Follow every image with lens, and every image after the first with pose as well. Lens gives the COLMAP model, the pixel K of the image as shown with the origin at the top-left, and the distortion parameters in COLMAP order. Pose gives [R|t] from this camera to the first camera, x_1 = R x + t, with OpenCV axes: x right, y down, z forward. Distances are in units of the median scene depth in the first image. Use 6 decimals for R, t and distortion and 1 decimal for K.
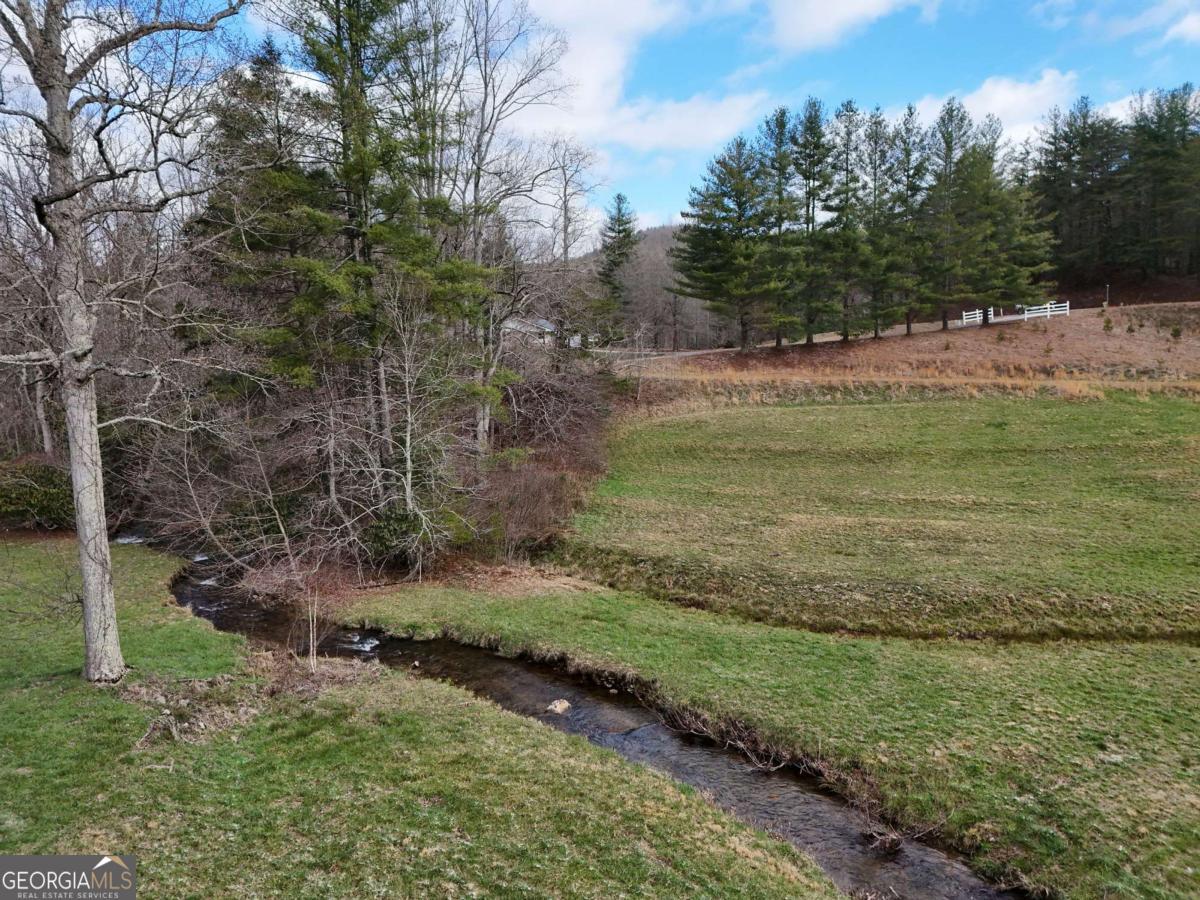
lens RADIAL K [[875.4, 0, 600.0], [0, 875.4, 450.0], [0, 0, 1]] dist [0.078132, -0.070395]
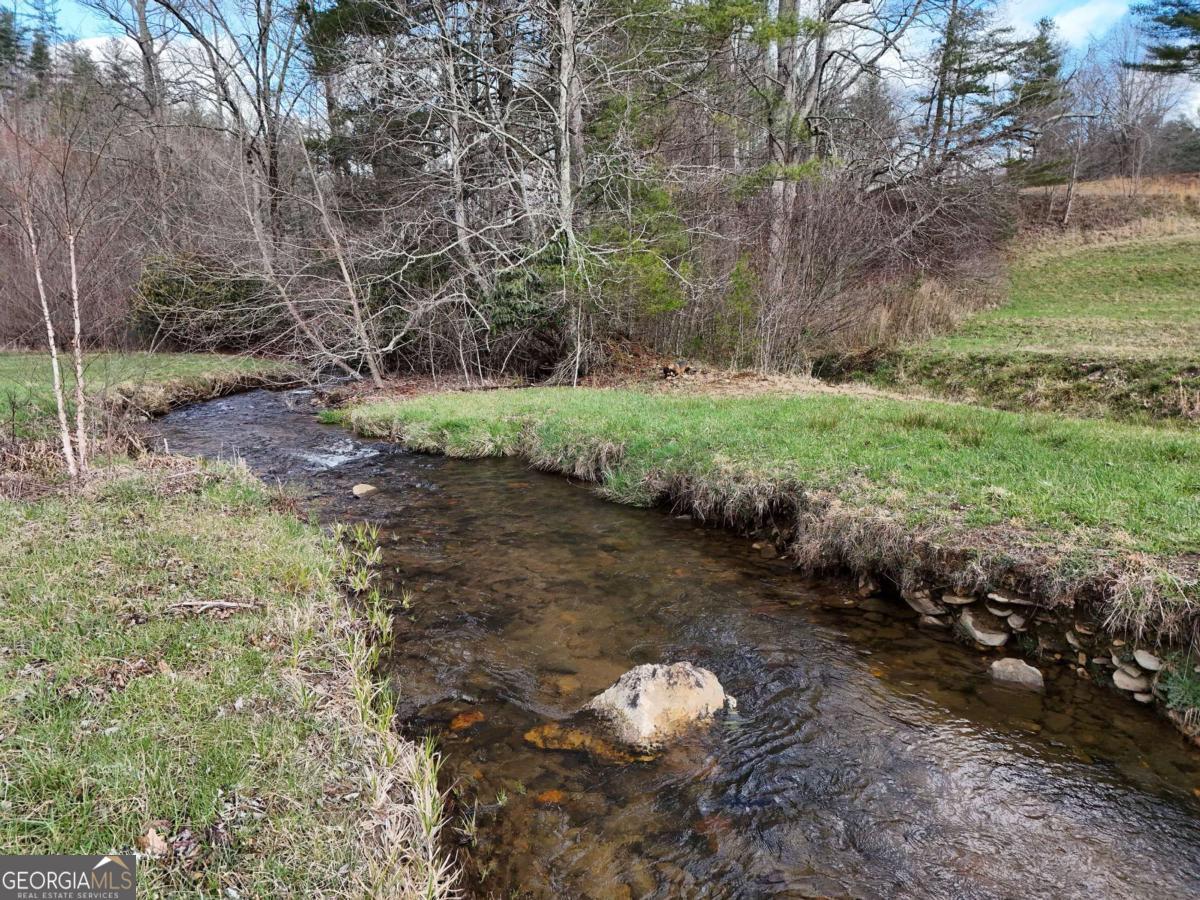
lens RADIAL K [[875.4, 0, 600.0], [0, 875.4, 450.0], [0, 0, 1]] dist [0.078132, -0.070395]
pose [[0.916048, 0.070117, -0.394893, 0.005255], [-0.048490, 0.996739, 0.064496, 0.184607], [0.398128, -0.039933, 0.916460, 0.668996]]
